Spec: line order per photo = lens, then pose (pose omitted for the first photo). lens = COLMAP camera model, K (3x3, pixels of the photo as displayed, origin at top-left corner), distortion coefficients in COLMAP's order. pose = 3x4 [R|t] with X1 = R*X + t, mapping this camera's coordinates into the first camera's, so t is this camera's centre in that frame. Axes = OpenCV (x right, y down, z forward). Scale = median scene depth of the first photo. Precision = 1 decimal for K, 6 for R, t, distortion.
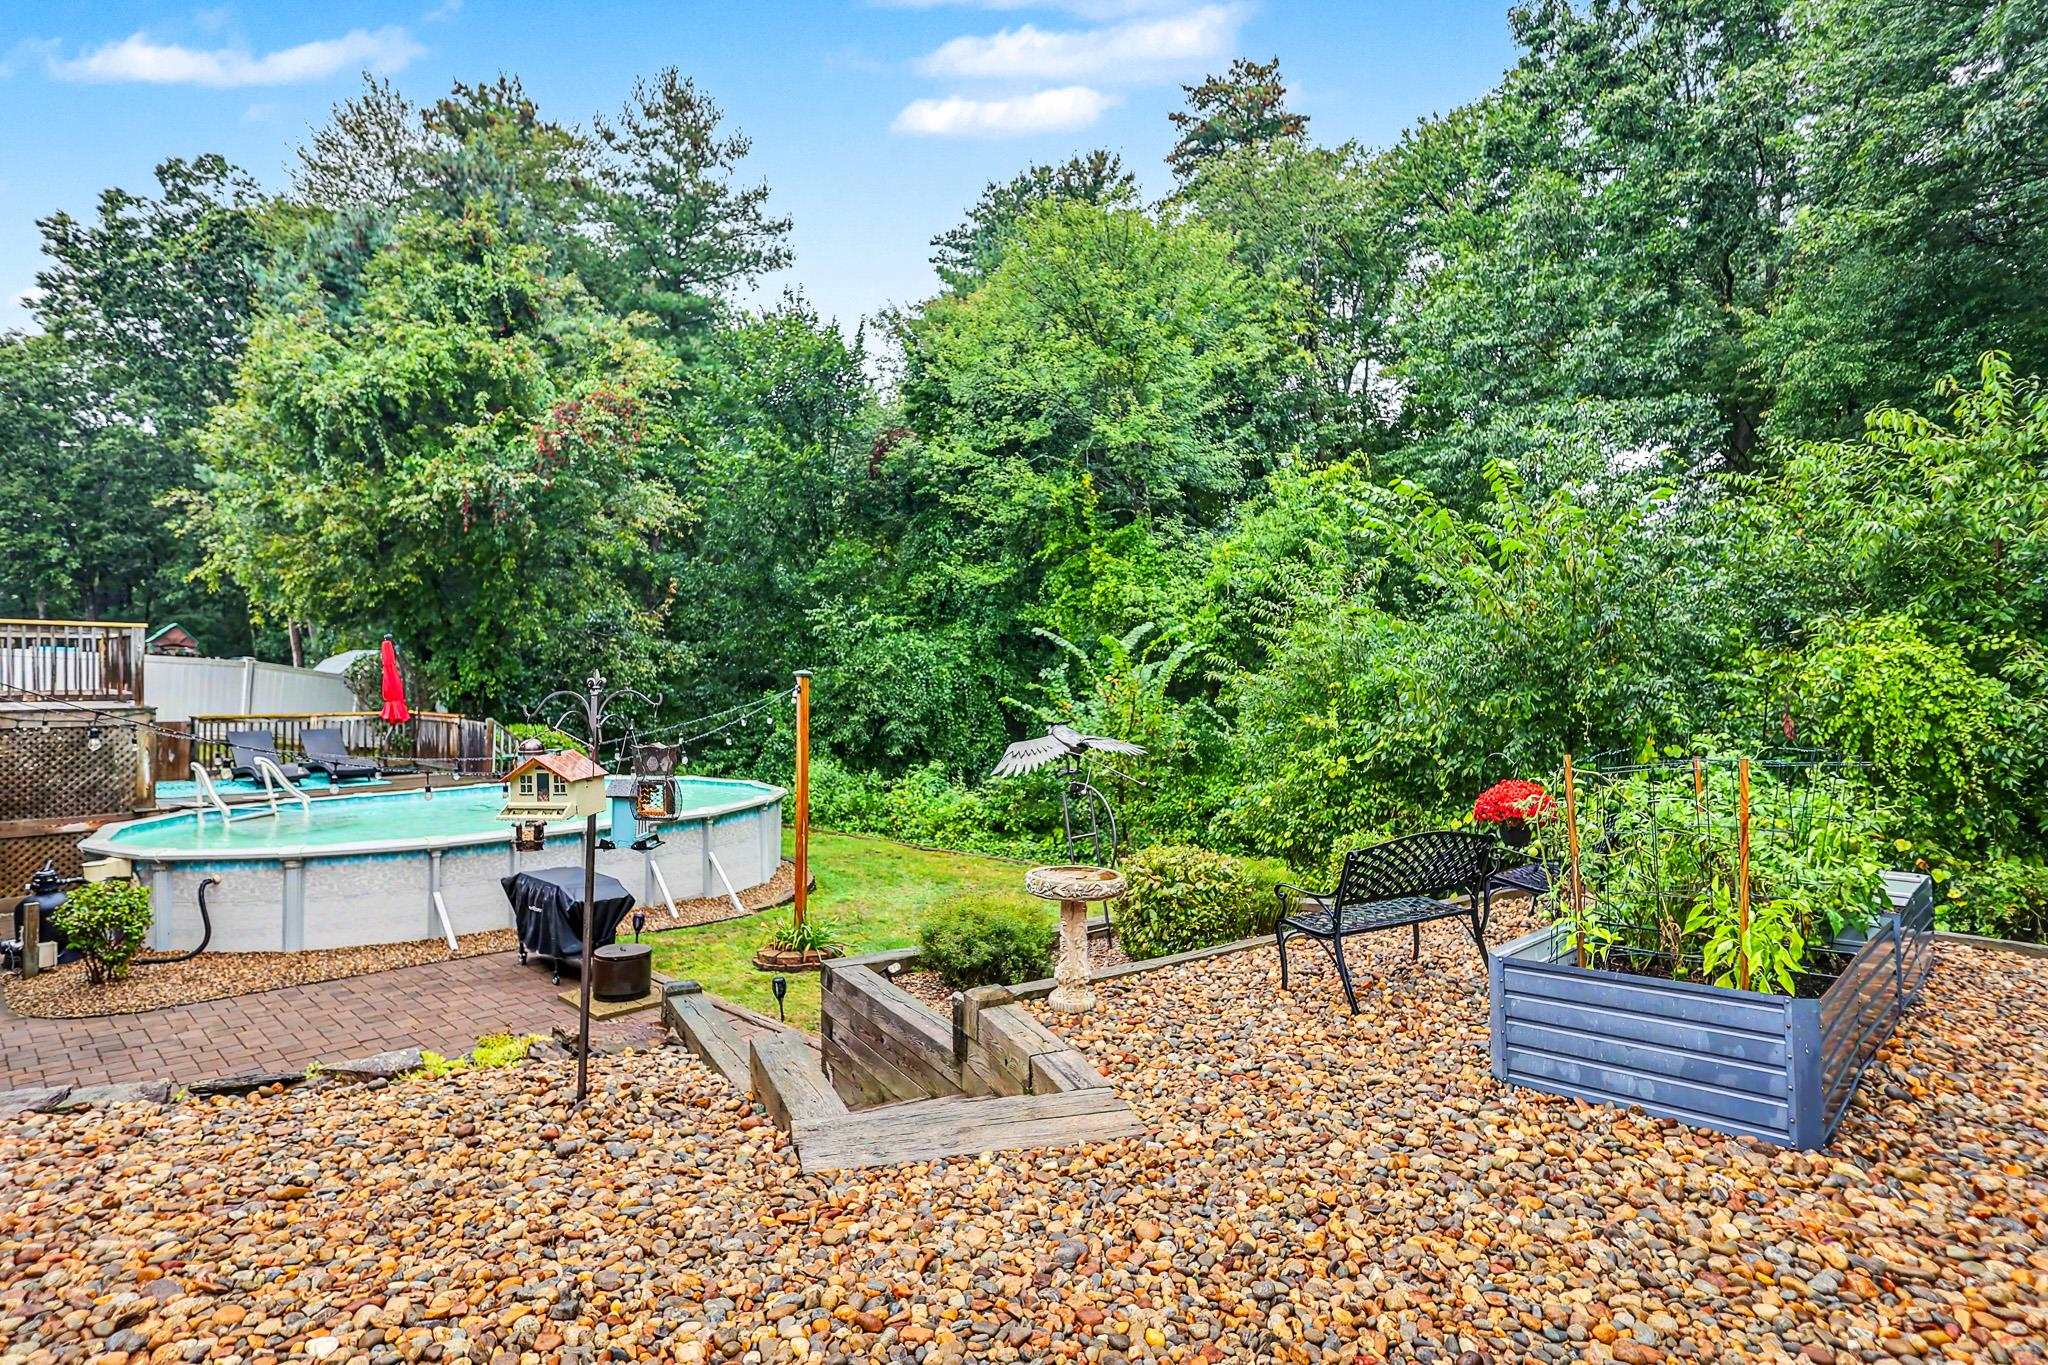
lens RADIAL K [[980.9, 0, 1043.1], [0, 980.9, 681.1], [0, 0, 1]] dist [0.000638, 0.000181]
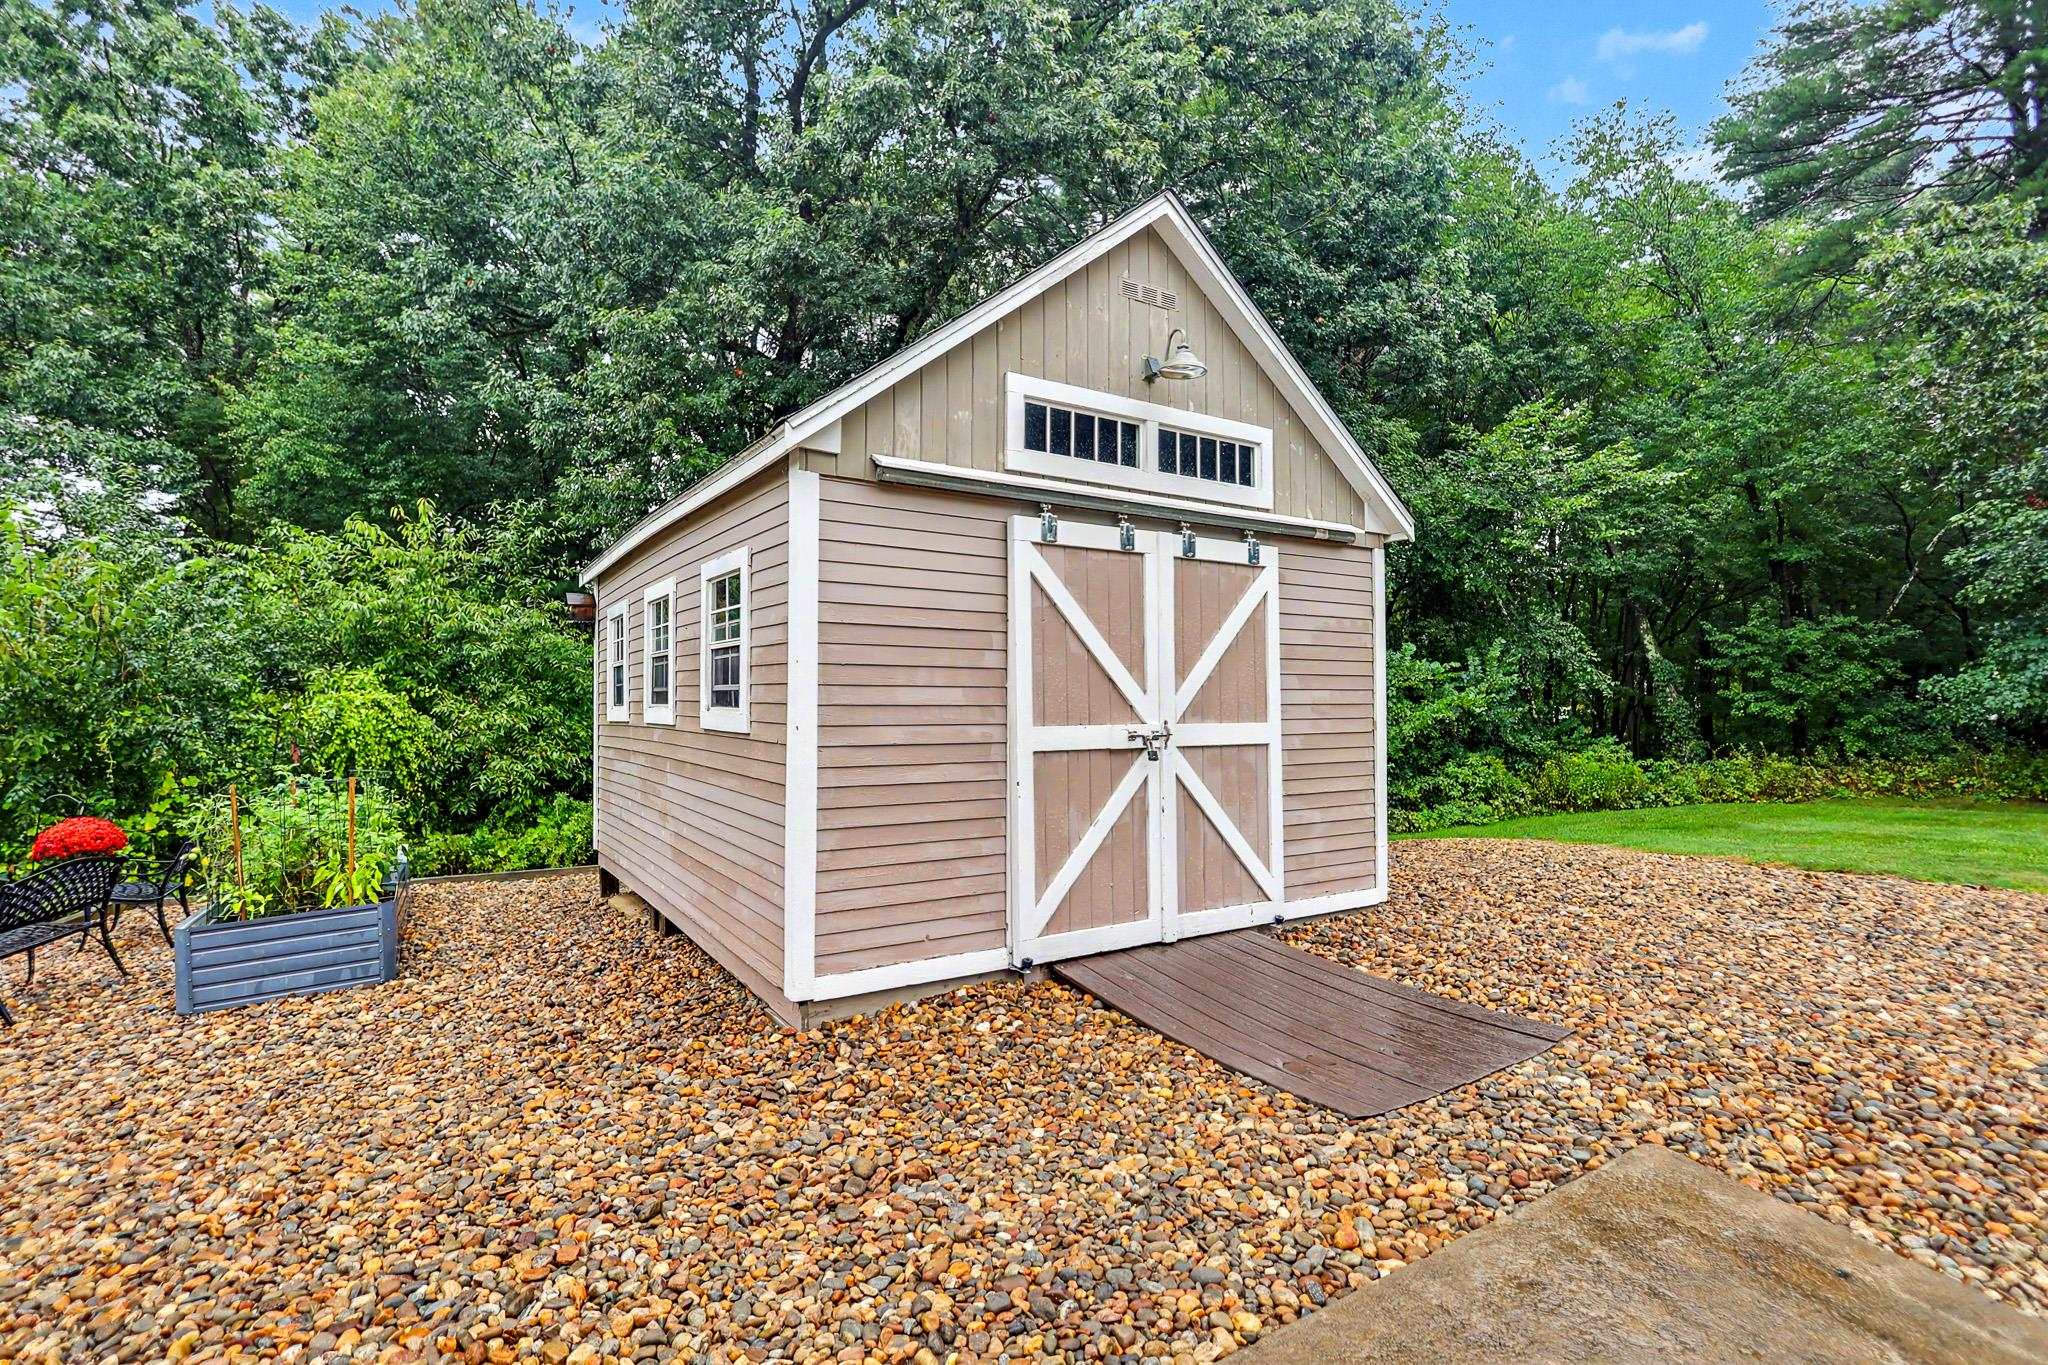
lens RADIAL K [[980.9, 0, 1041.1], [0, 980.9, 692.2], [0, 0, 1]] dist [0.000638, 0.000181]
pose [[0.207877, 0.008964, 0.978114, -0.304905], [0.002104, 0.999952, -0.009611, -0.021887], [-0.978153, 0.004055, 0.207848, -0.234036]]
